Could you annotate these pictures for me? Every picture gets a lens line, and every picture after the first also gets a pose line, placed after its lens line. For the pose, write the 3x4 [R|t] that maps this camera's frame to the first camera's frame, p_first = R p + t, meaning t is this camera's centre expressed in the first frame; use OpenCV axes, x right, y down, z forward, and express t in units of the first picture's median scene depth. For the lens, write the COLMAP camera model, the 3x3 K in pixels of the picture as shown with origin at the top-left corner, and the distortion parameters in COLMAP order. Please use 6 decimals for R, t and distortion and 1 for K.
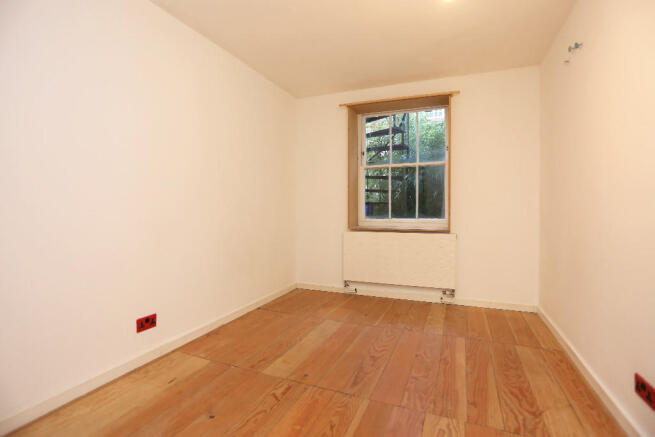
lens RADIAL K [[332.1, 0, 325.6], [0, 332.1, 216.4], [0, 0, 1]] dist [-0.003907, 0.000533]
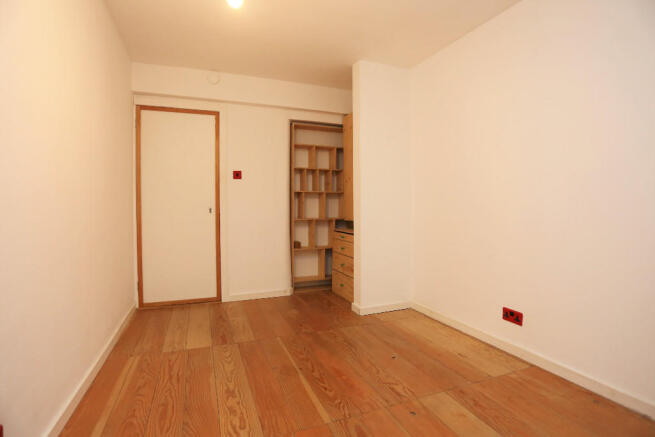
lens RADIAL K [[332.1, 0, 326.2], [0, 332.1, 216.6], [0, 0, 1]] dist [-0.003907, 0.000533]
pose [[-0.722778, 0.016705, -0.690878, 0.646046], [-0.020611, 0.998742, 0.045712, -0.032297], [0.690773, 0.047279, -0.721525, 1.419627]]
